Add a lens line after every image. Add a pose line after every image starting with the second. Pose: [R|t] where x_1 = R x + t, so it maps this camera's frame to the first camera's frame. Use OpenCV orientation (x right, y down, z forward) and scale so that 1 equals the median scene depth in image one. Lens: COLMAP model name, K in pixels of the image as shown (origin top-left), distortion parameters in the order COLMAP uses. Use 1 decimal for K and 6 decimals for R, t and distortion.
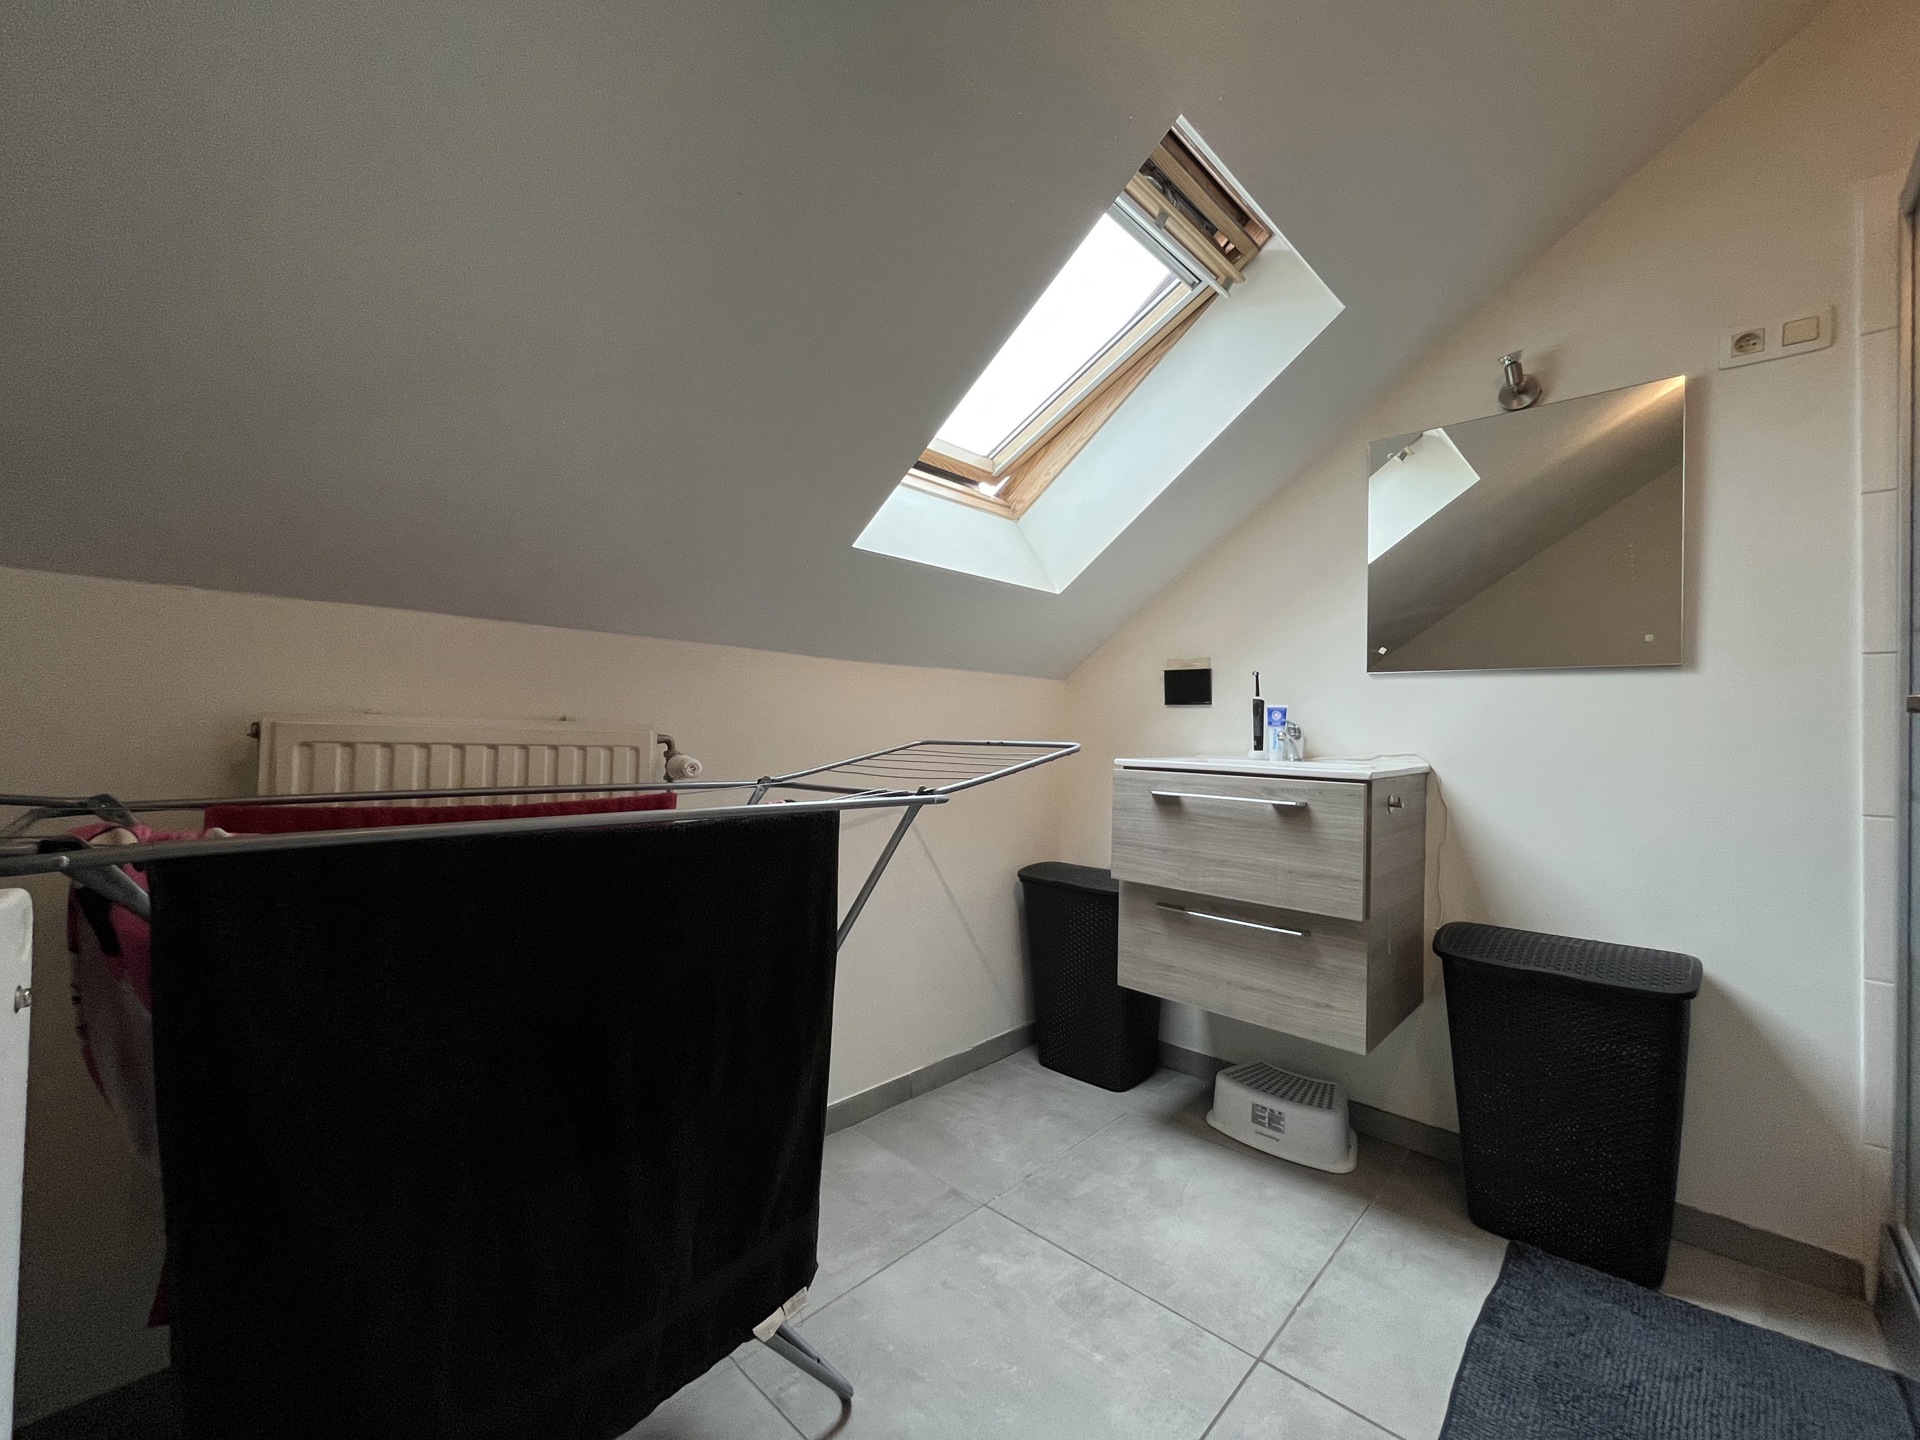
lens RADIAL K [[771.0, 0, 959.2], [0, 771.0, 717.9], [0, 0, 1]] dist [-0.004047, -0.000053]
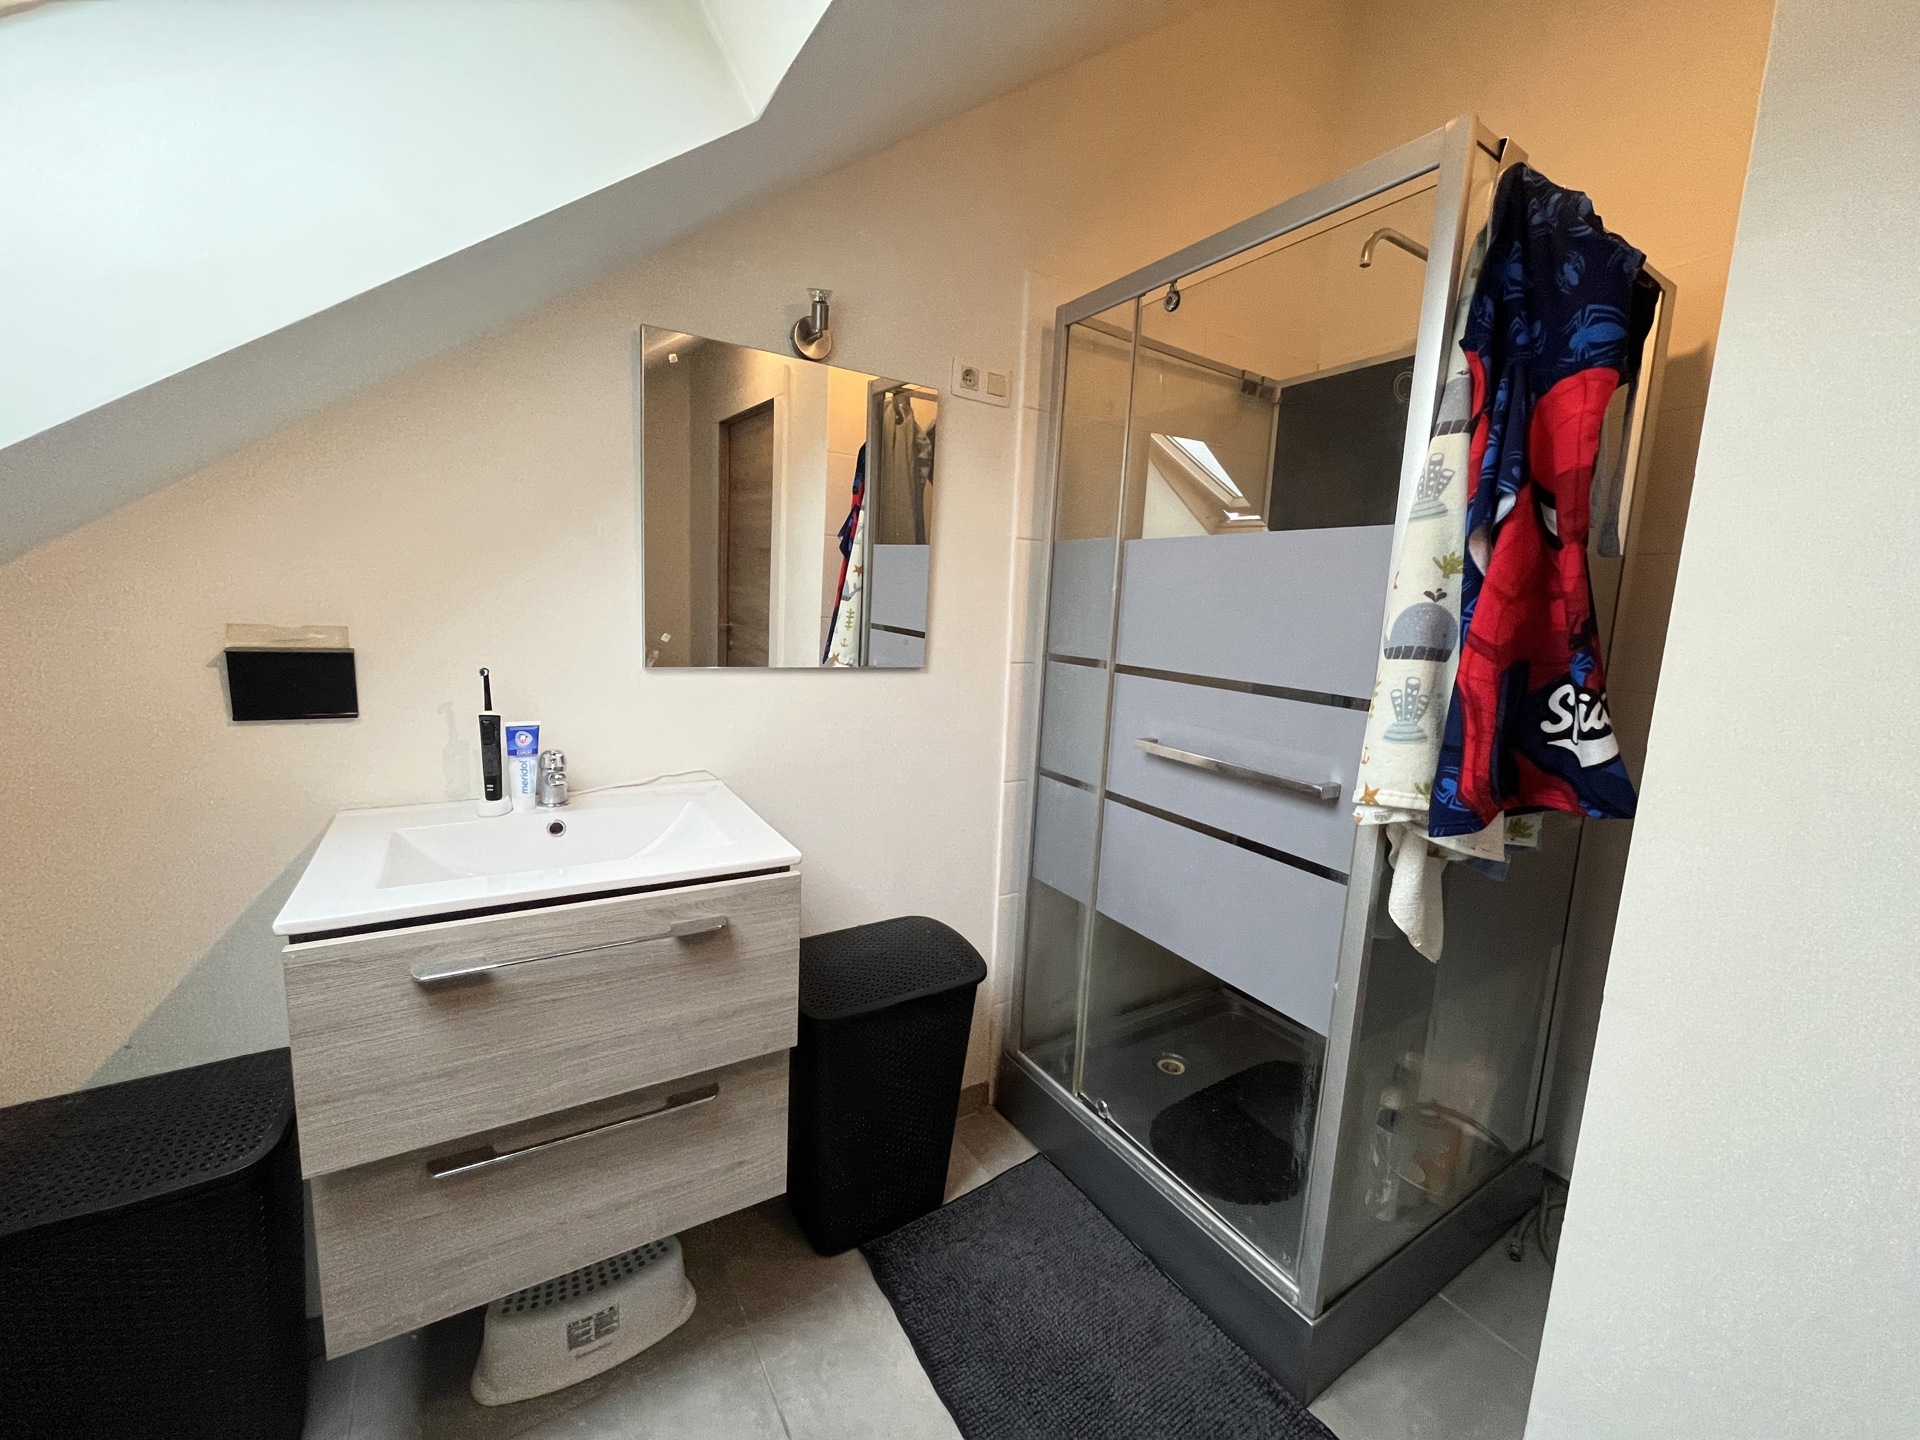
lens RADIAL K [[771.0, 0, 960.8], [0, 771.0, 722.6], [0, 0, 1]] dist [-0.004047, -0.000053]
pose [[0.252540, -0.155882, 0.954947, -0.094403], [-0.058199, 0.982703, 0.175804, -0.160141], [-0.965835, -0.099974, 0.239100, 0.571512]]
